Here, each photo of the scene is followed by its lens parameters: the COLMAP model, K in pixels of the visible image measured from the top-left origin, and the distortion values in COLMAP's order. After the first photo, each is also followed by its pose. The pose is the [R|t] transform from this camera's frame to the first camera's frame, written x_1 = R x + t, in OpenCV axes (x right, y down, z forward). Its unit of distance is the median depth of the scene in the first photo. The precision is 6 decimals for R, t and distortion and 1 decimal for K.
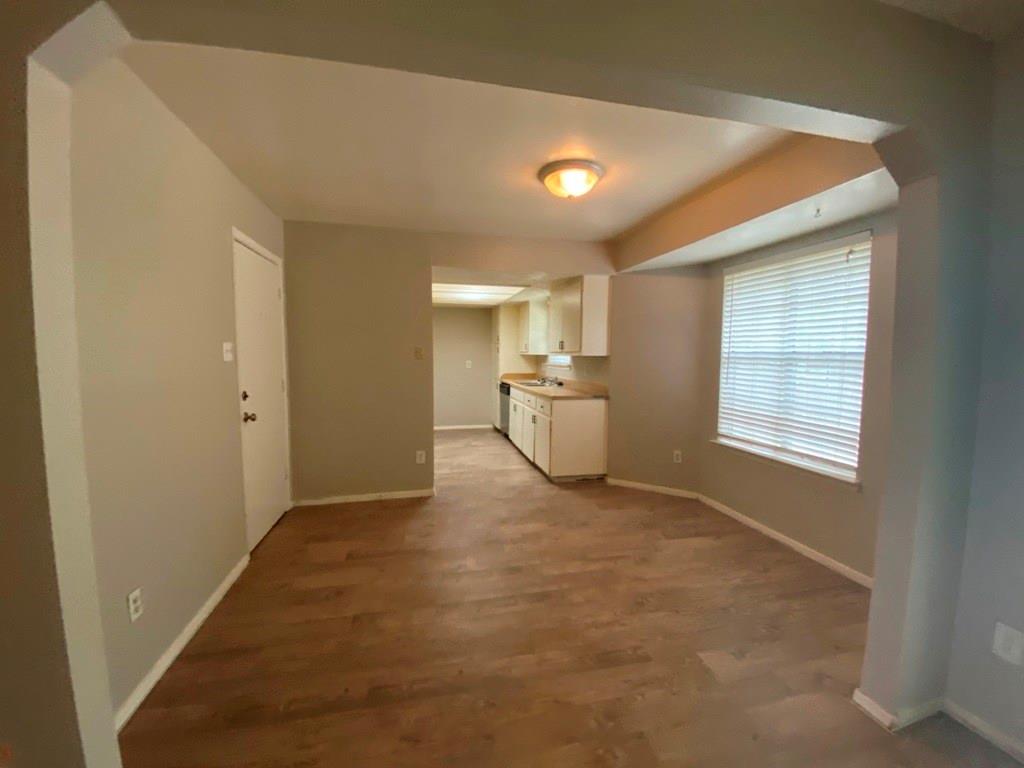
lens RADIAL K [[412.6, 0, 510.5], [0, 412.6, 385.9], [0, 0, 1]] dist [0.043713, -0.036435]
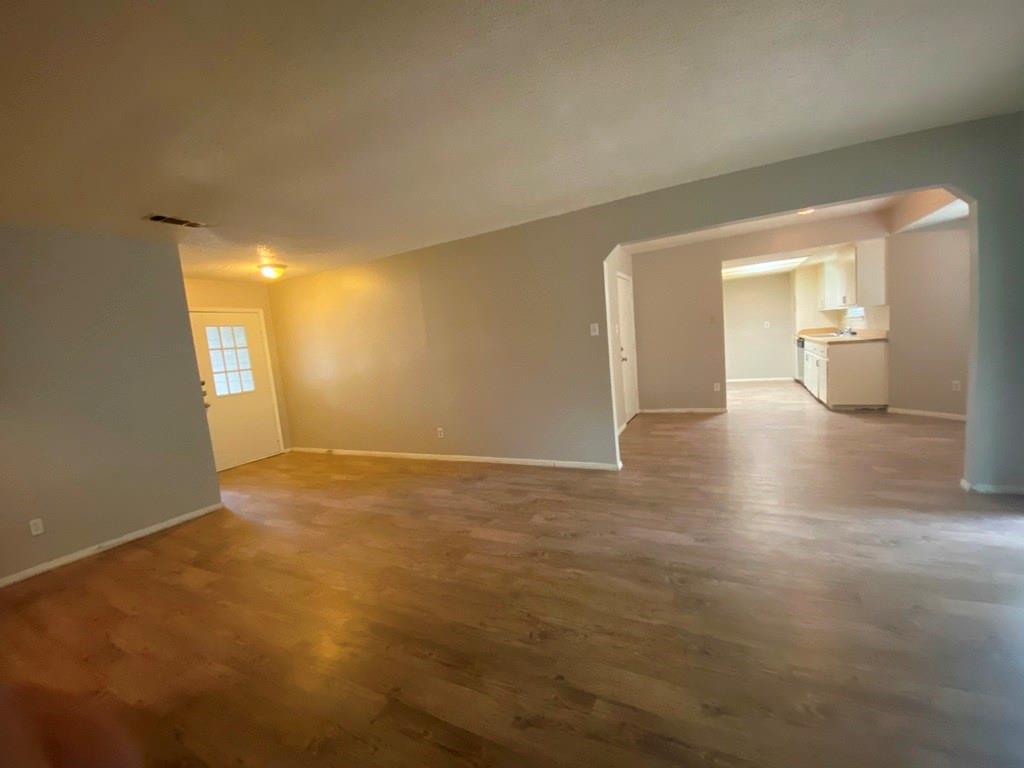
lens RADIAL K [[412.6, 0, 510.5], [0, 412.6, 385.9], [0, 0, 1]] dist [0.043713, -0.036435]
pose [[0.761649, -0.006708, -0.647955, 0.195771], [0.046007, 0.997983, 0.043748, 0.060792], [0.646354, -0.063131, 0.760422, -0.649397]]
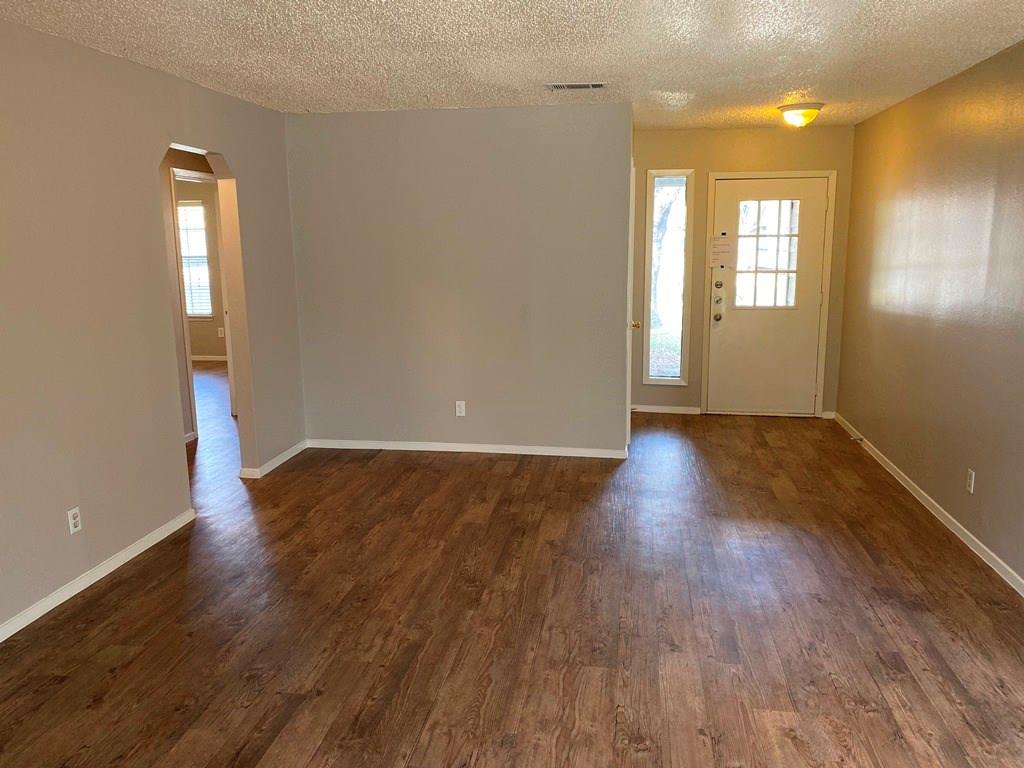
lens RADIAL K [[783.4, 0, 514.8], [0, 783.4, 381.2], [0, 0, 1]] dist [0.015771, 0.002166]
pose [[-0.364369, 0.165949, -0.916349, 0.363778], [-0.067372, 0.976719, 0.203671, -0.045987], [0.928814, 0.135947, -0.344706, -0.083072]]
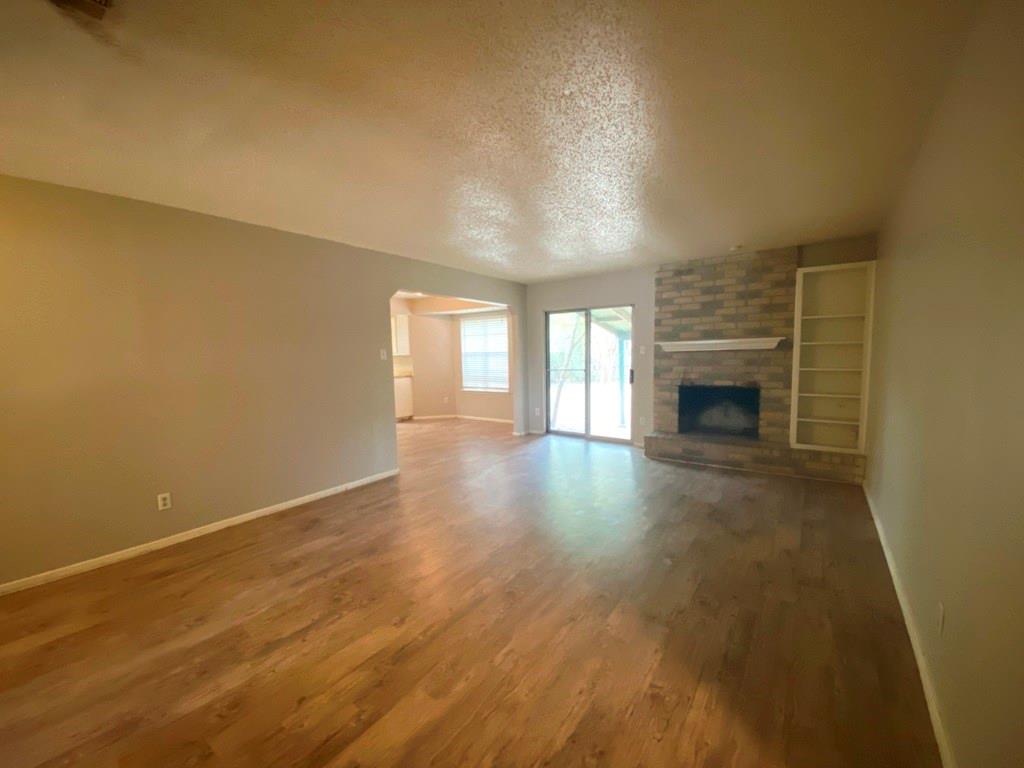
lens RADIAL K [[412.6, 0, 510.5], [0, 412.6, 385.9], [0, 0, 1]] dist [0.043713, -0.036435]
pose [[0.749350, -0.072999, 0.658138, -0.751137], [0.075424, 0.996846, 0.024691, 0.064256], [-0.657864, 0.031137, 0.752493, -0.842522]]
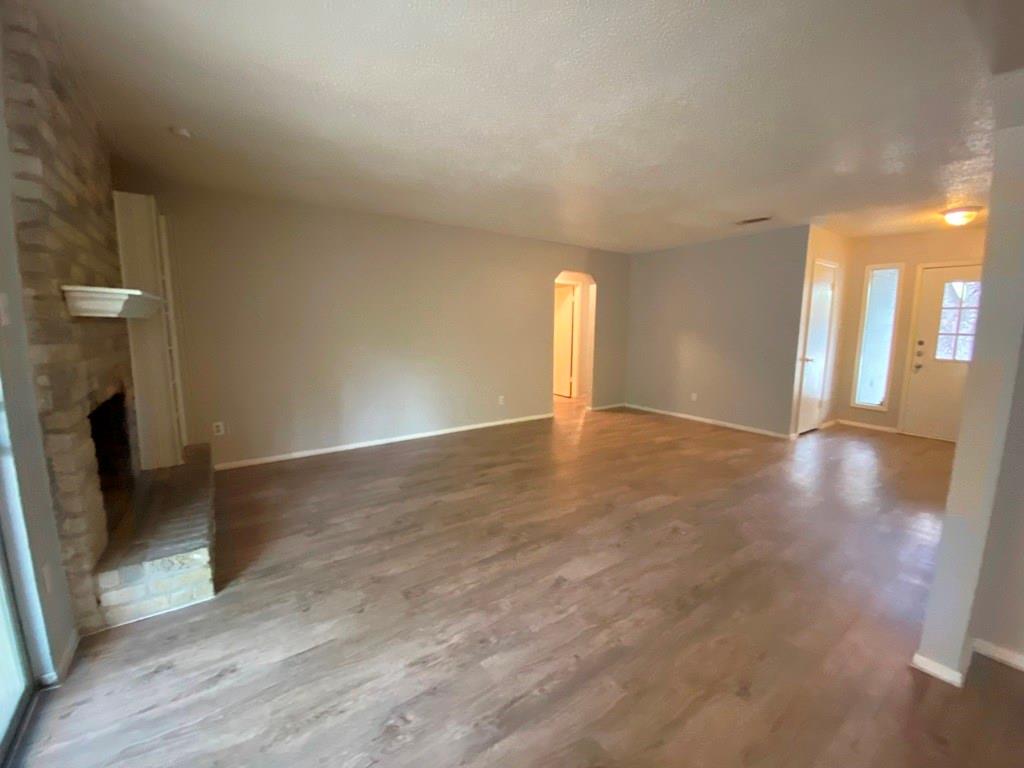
lens RADIAL K [[412.3, 0, 506.0], [0, 412.3, 384.6], [0, 0, 1]] dist [0.020925, -0.020601]
pose [[-0.923893, 0.037681, -0.380792, 0.257442], [-0.046645, 0.976628, 0.209814, -0.013944], [0.379798, 0.211608, -0.900542, 0.381176]]
